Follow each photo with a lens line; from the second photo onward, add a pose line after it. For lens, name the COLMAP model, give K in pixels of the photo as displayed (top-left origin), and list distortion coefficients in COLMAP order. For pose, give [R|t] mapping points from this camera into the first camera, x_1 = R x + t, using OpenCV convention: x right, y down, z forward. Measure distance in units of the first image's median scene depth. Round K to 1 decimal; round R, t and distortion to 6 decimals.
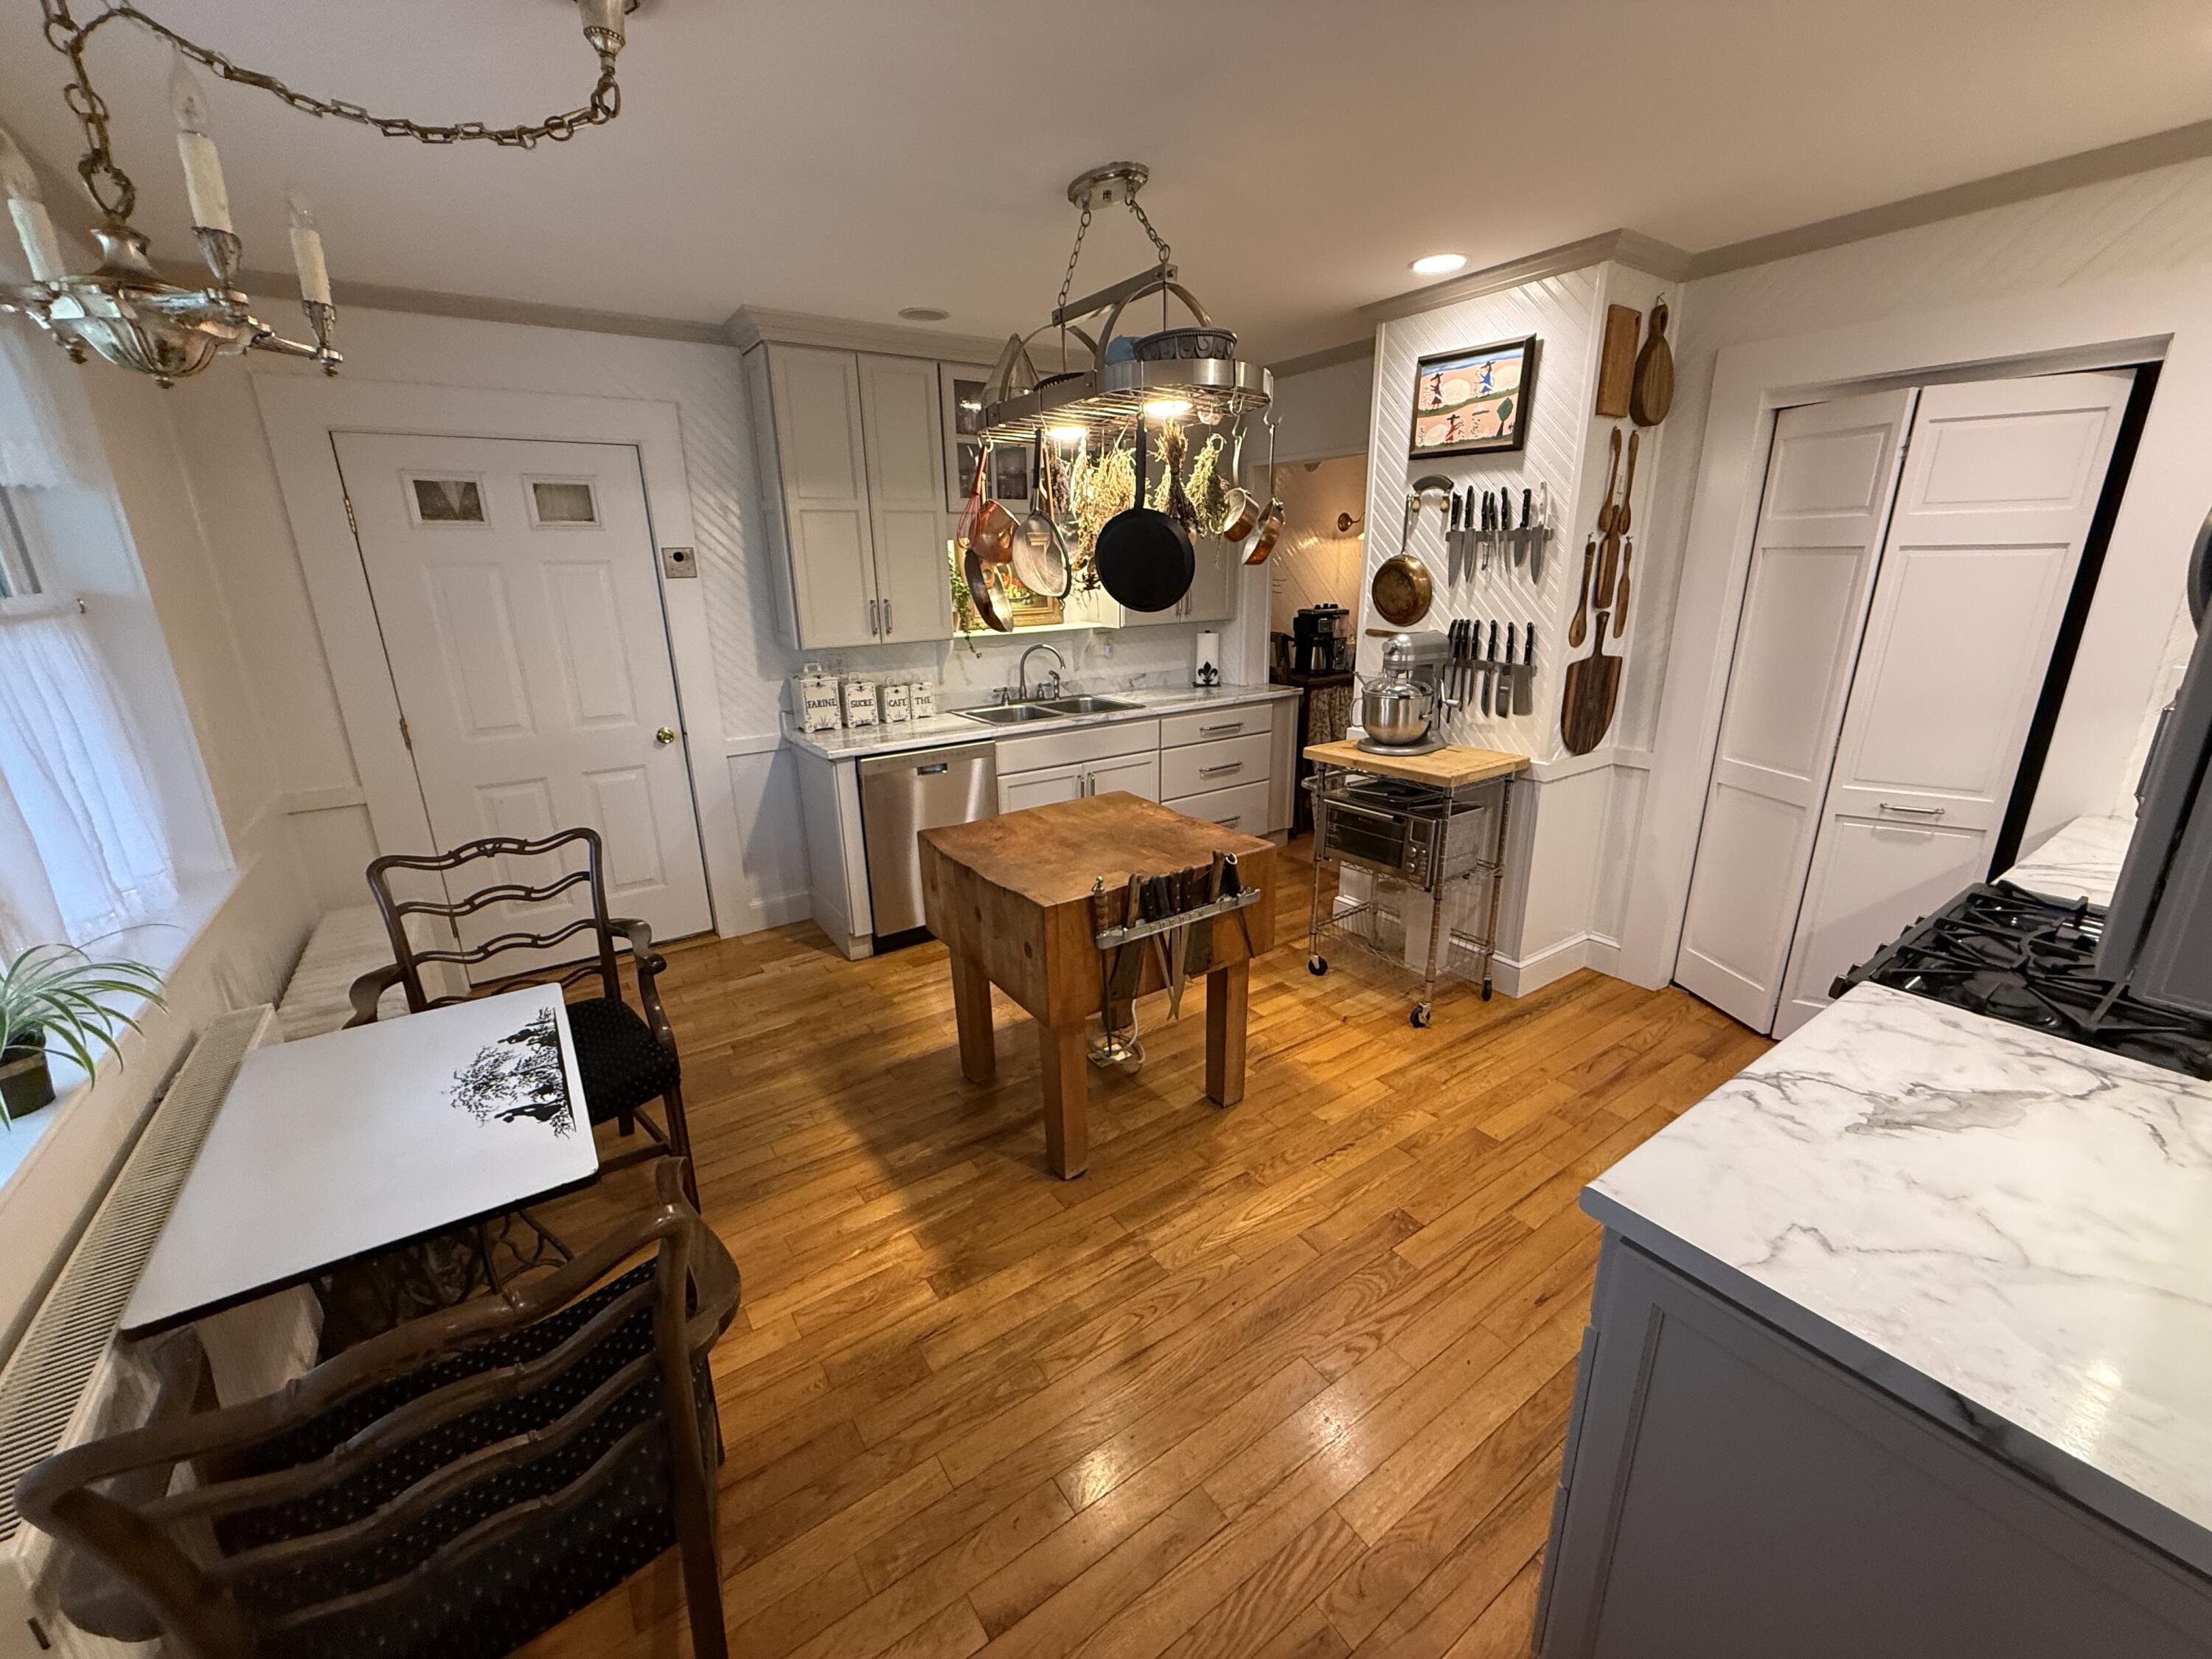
lens RADIAL K [[881.6, 0, 1098.0], [0, 881.6, 827.9], [0, 0, 1]] dist [-0.000542, 0.000096]
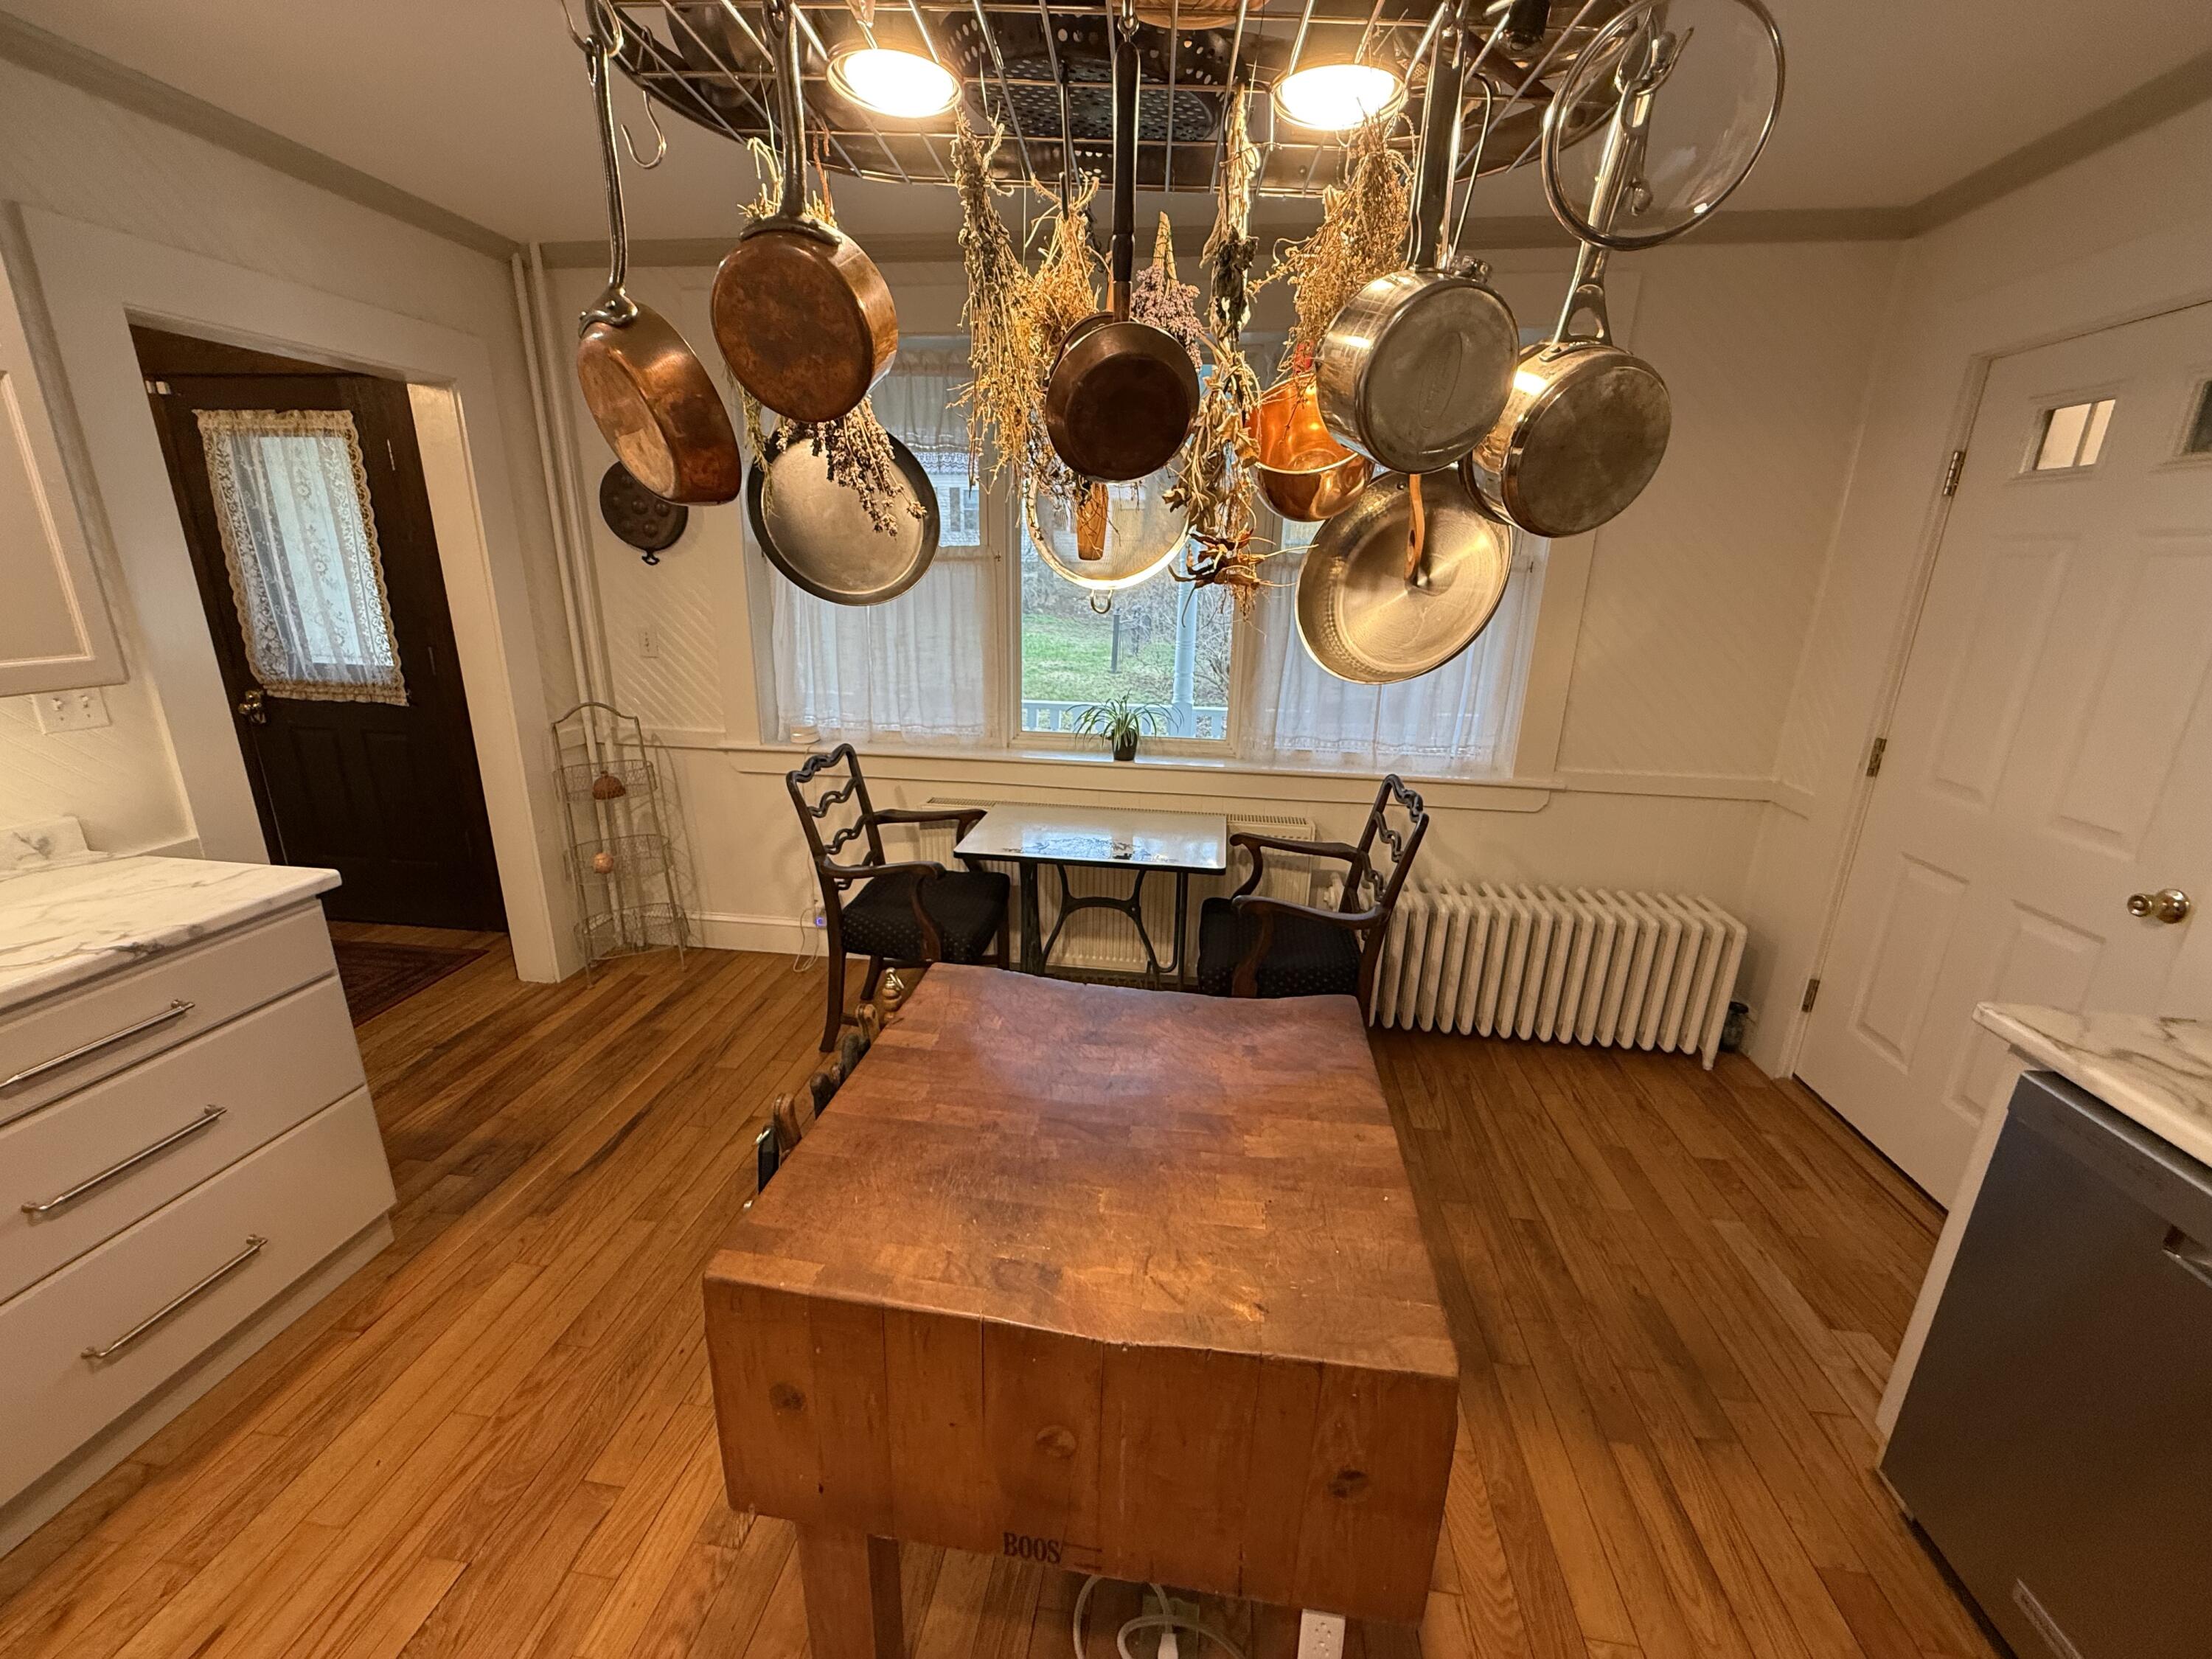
lens RADIAL K [[881.6, 0, 1098.0], [0, 881.6, 827.9], [0, 0, 1]] dist [-0.000542, 0.000096]
pose [[-0.670201, 0.219633, -0.708937, 0.257140], [-0.221453, 0.852517, 0.473468, -0.287722], [0.708371, 0.474316, -0.522720, 1.004707]]
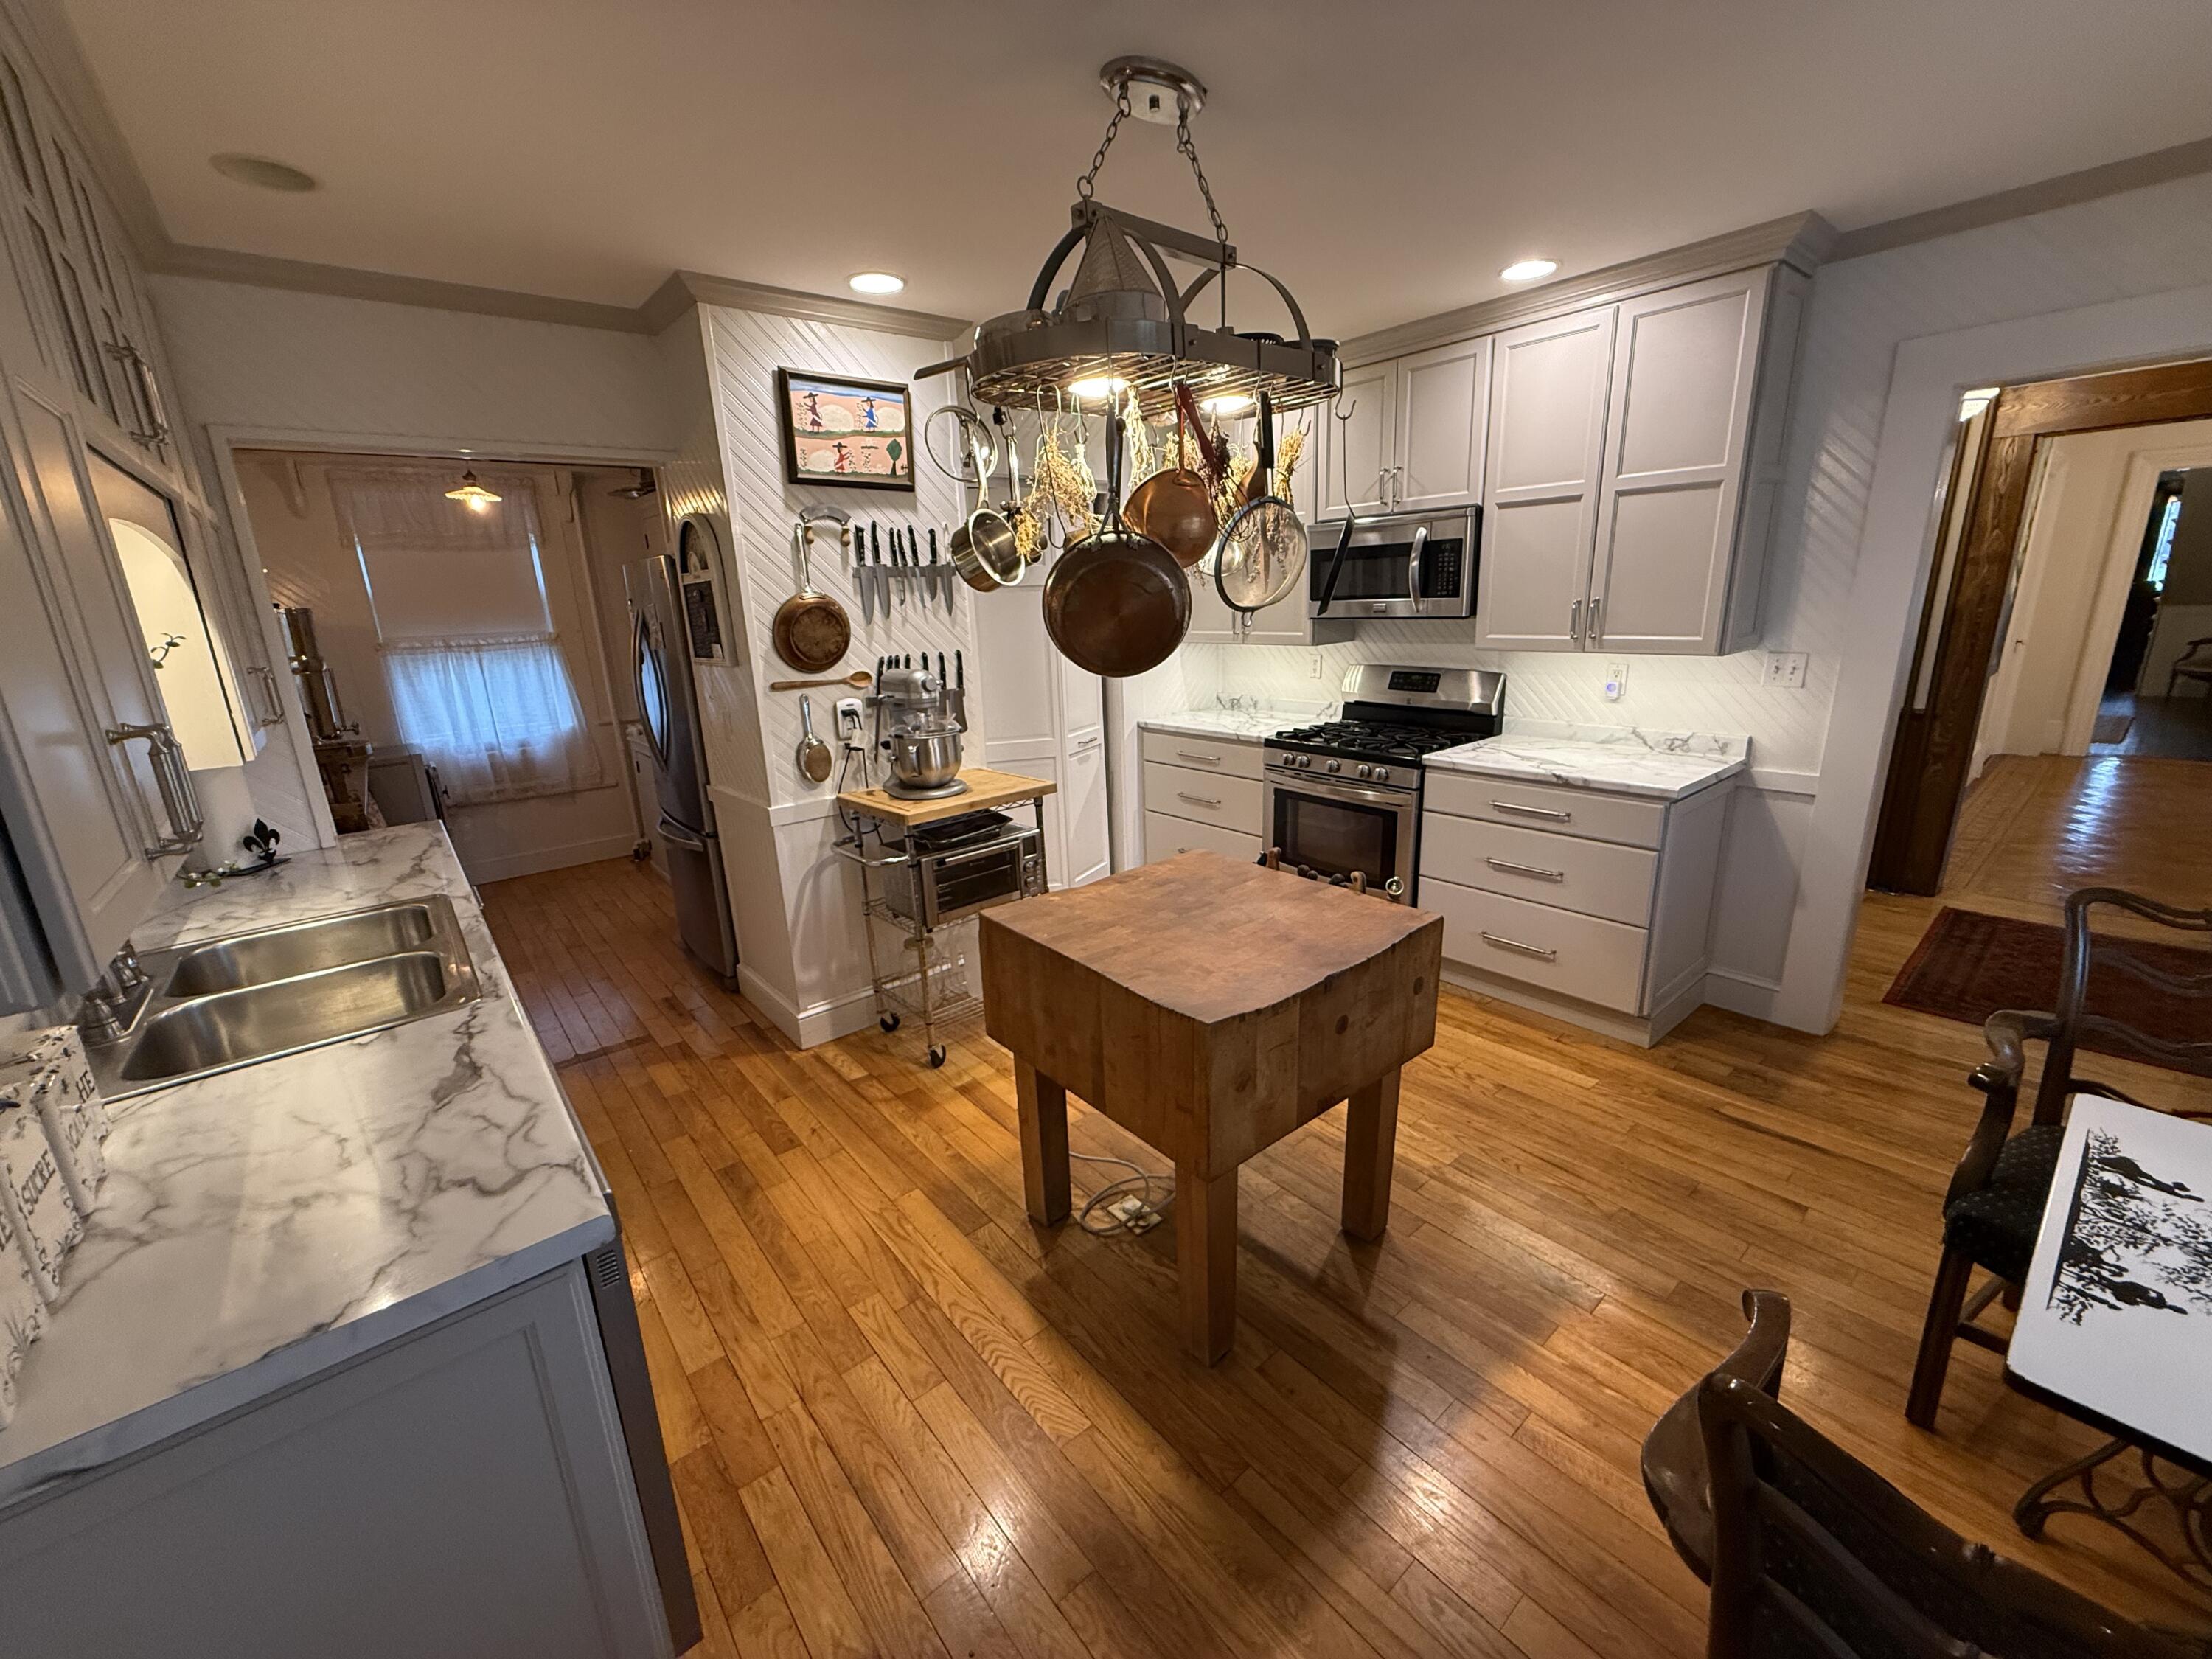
lens RADIAL K [[881.6, 0, 1098.0], [0, 881.6, 827.9], [0, 0, 1]] dist [-0.000542, 0.000096]
pose [[-0.090377, -0.235522, 0.967658, -0.642118], [0.329420, 0.909871, 0.252224, -0.249964], [-0.939848, 0.341561, -0.004645, 0.913271]]
